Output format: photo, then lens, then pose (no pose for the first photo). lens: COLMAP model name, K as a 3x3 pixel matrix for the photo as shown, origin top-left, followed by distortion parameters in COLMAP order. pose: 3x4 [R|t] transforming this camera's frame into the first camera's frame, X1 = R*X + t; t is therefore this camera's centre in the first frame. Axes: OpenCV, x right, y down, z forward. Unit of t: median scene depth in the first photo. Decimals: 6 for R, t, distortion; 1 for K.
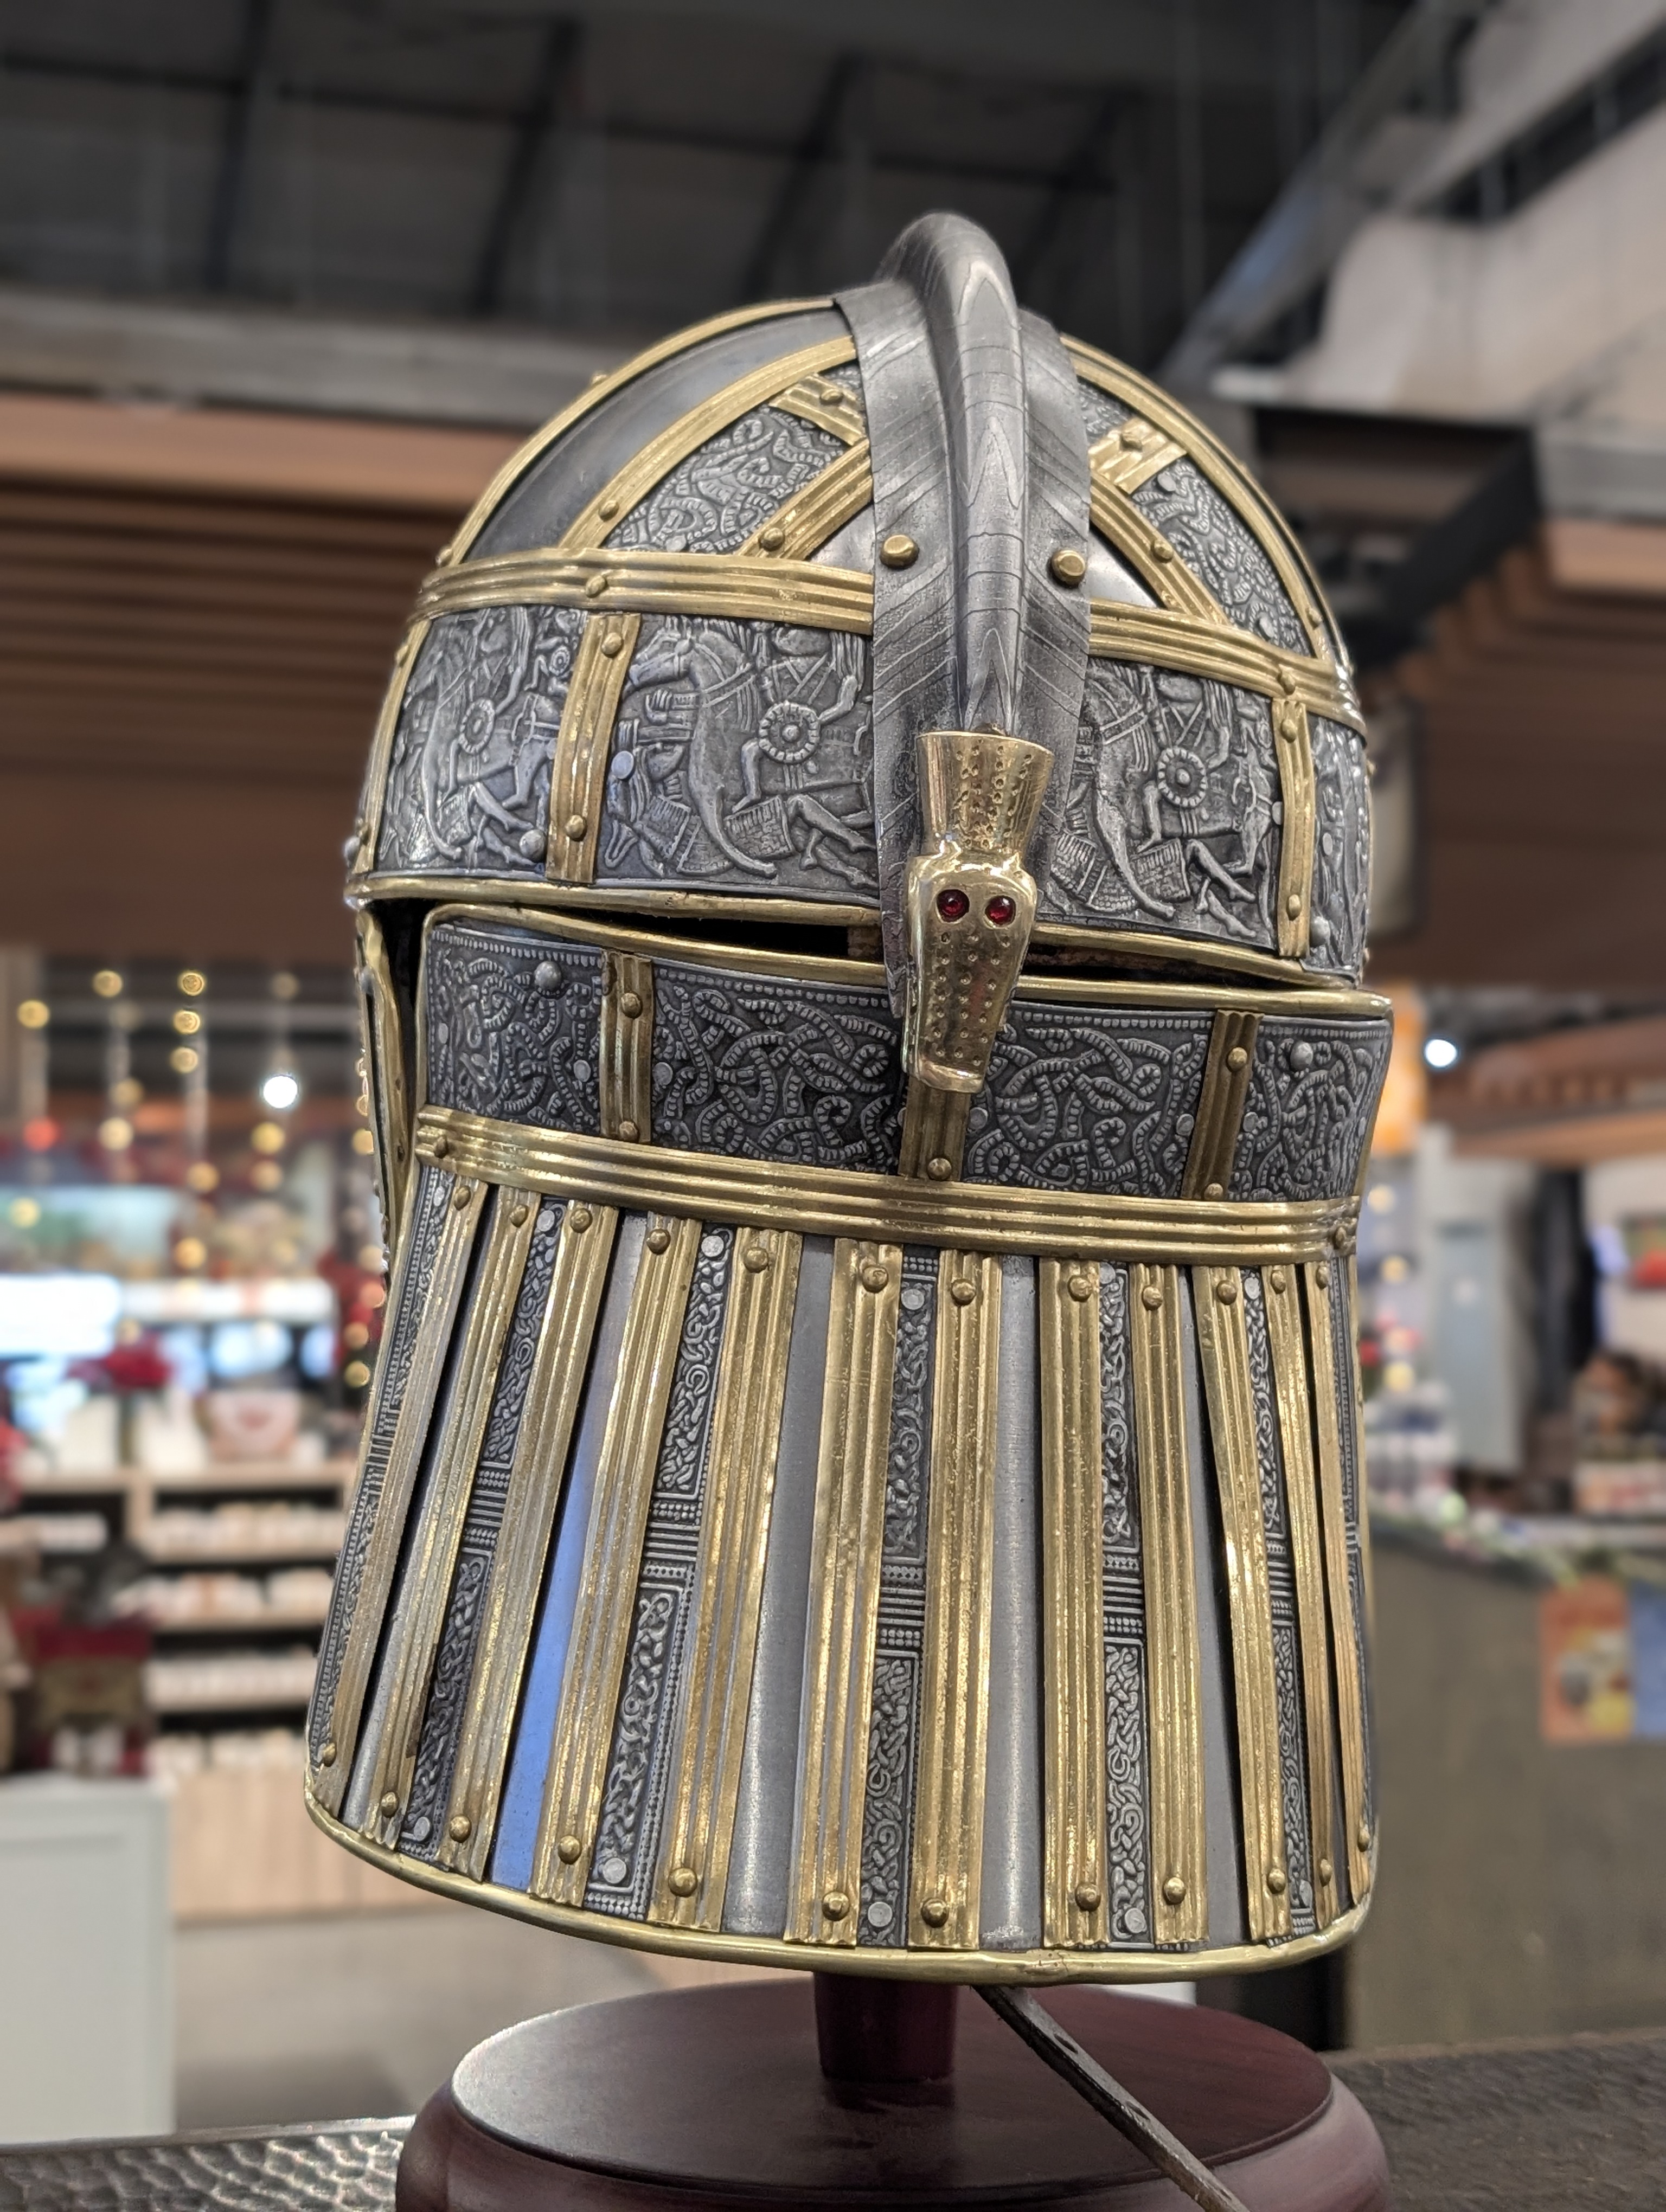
lens RADIAL K [[3143.1, 0, 833.0], [0, 3143.1, 1106.0], [0, 0, 1]] dist [0.325403, -1.680277]
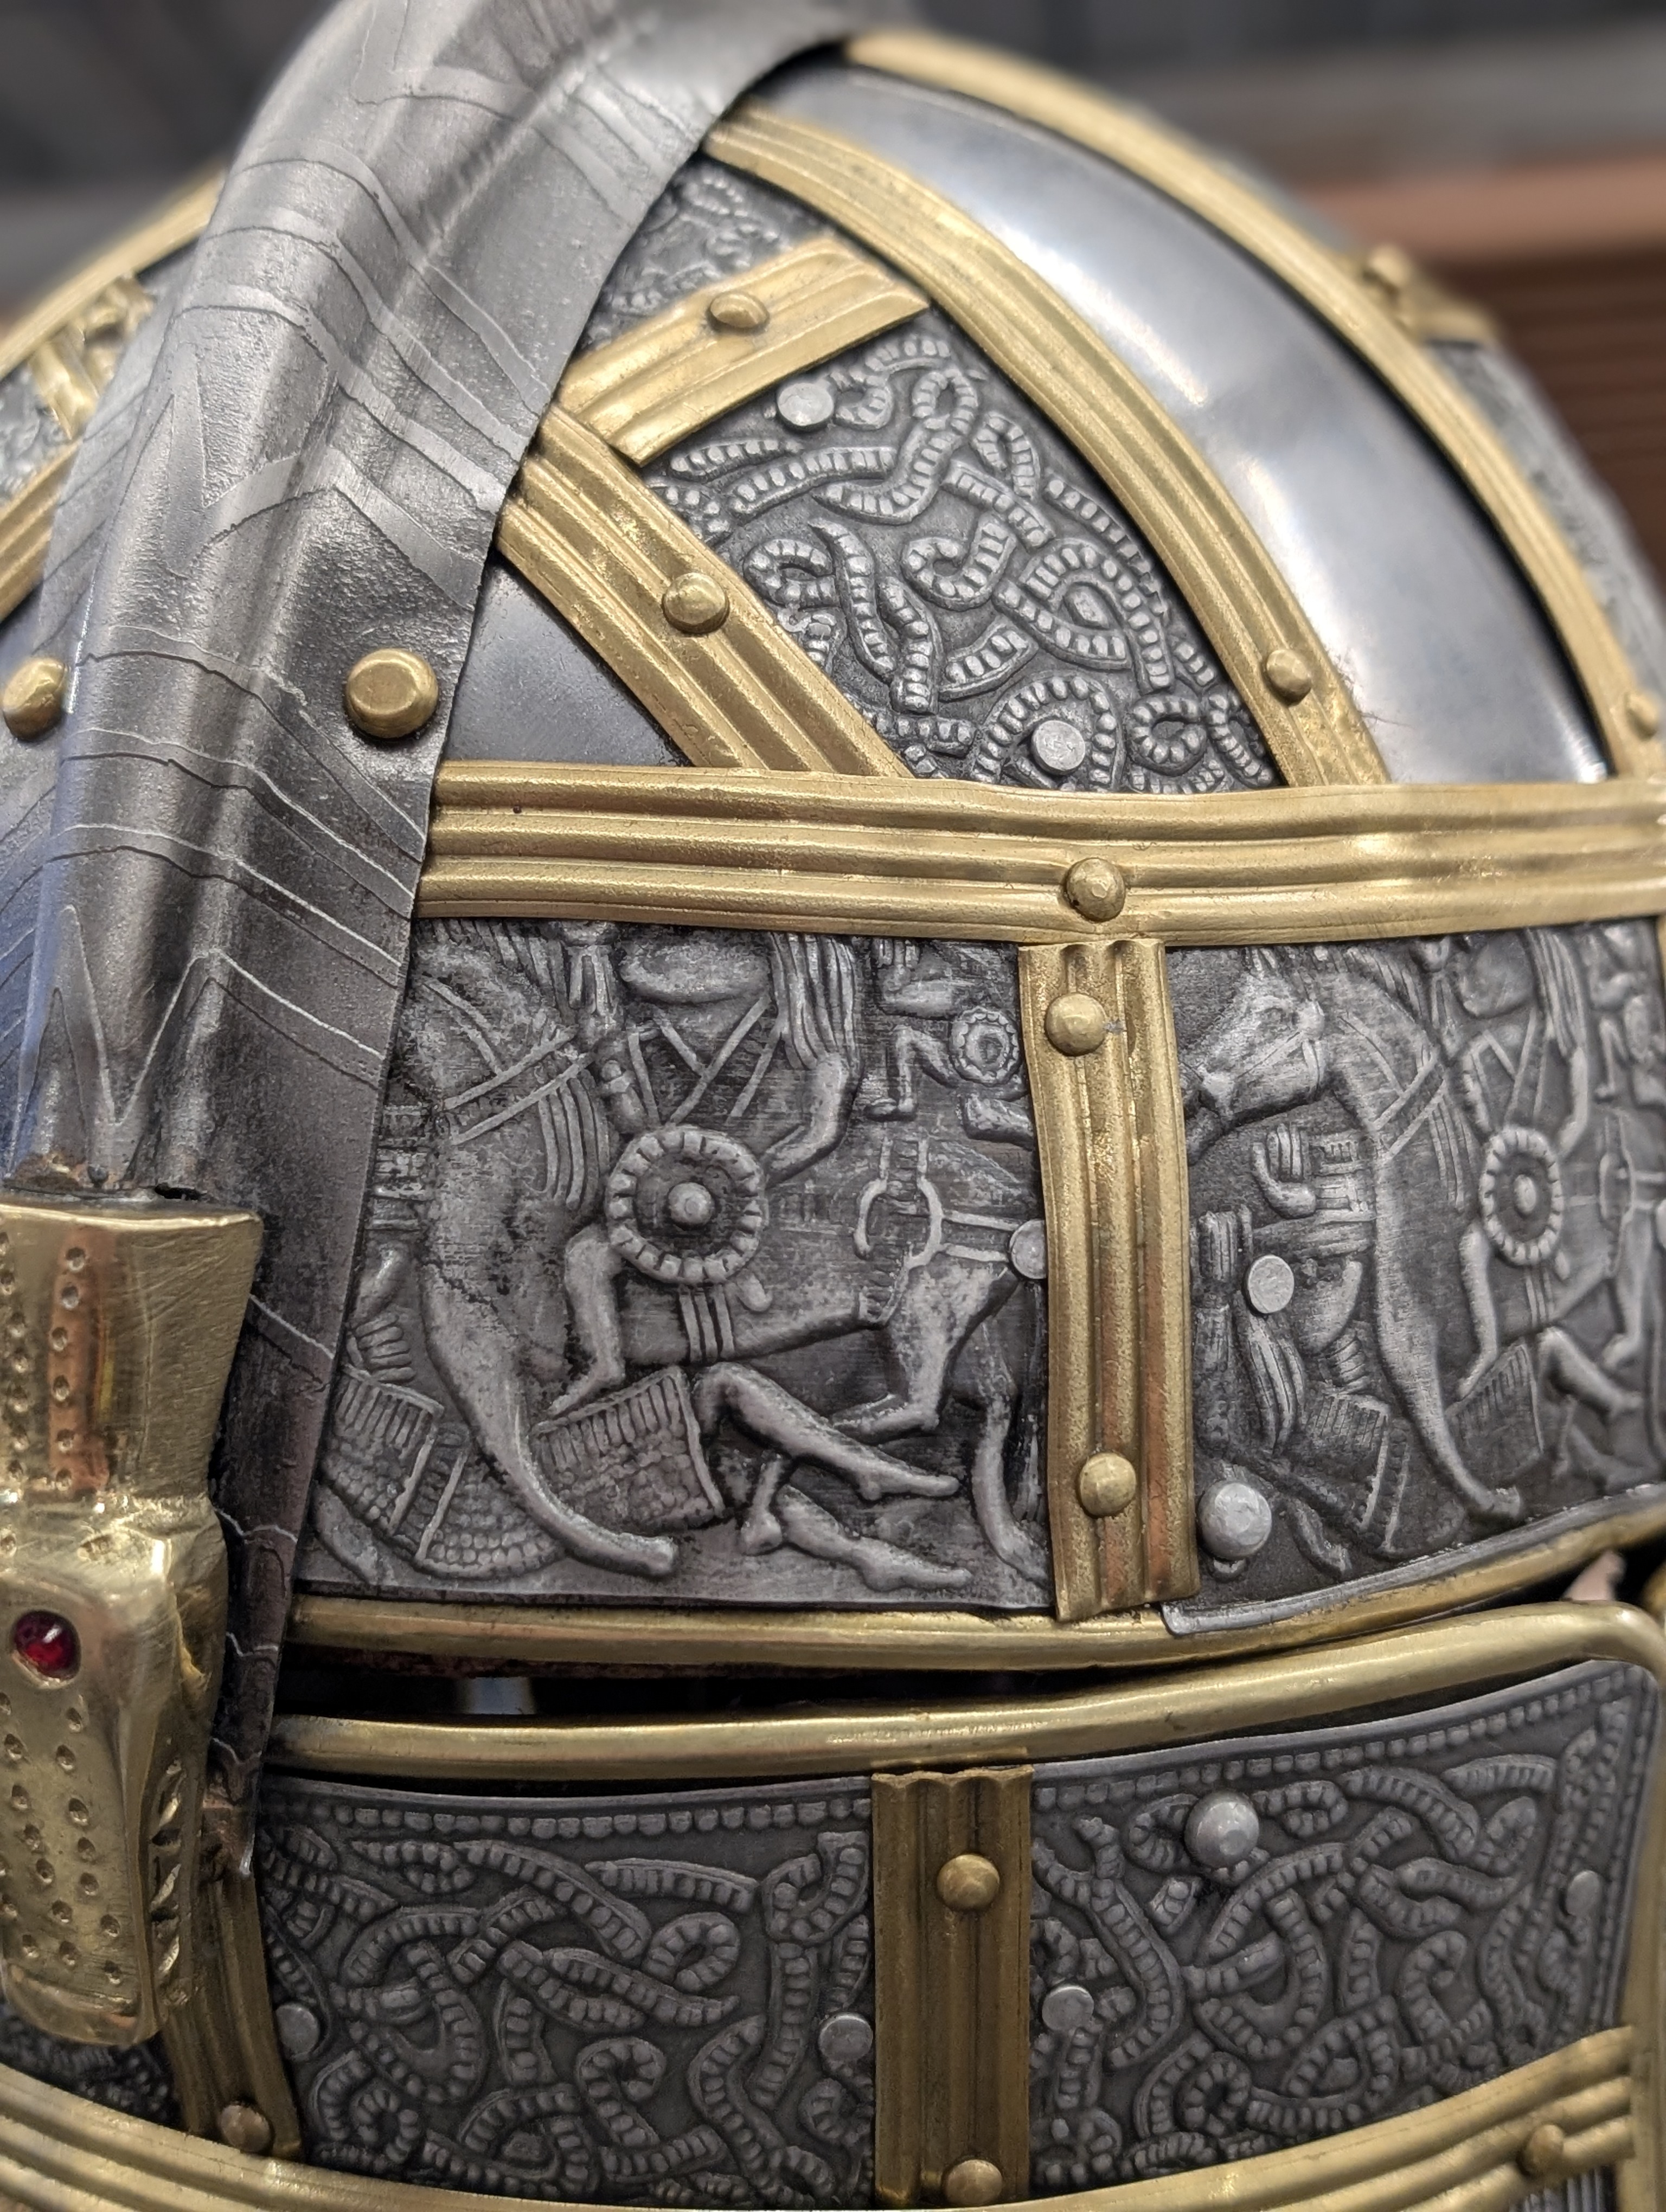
lens RADIAL K [[3143.1, 0, 833.0], [0, 3143.1, 1106.0], [0, 0, 1]] dist [0.325403, -1.680277]
pose [[0.868643, -0.020368, -0.495019, 0.316462], [0.064849, 0.995233, 0.072846, -0.142699], [0.491175, -0.095379, 0.865823, 0.674754]]
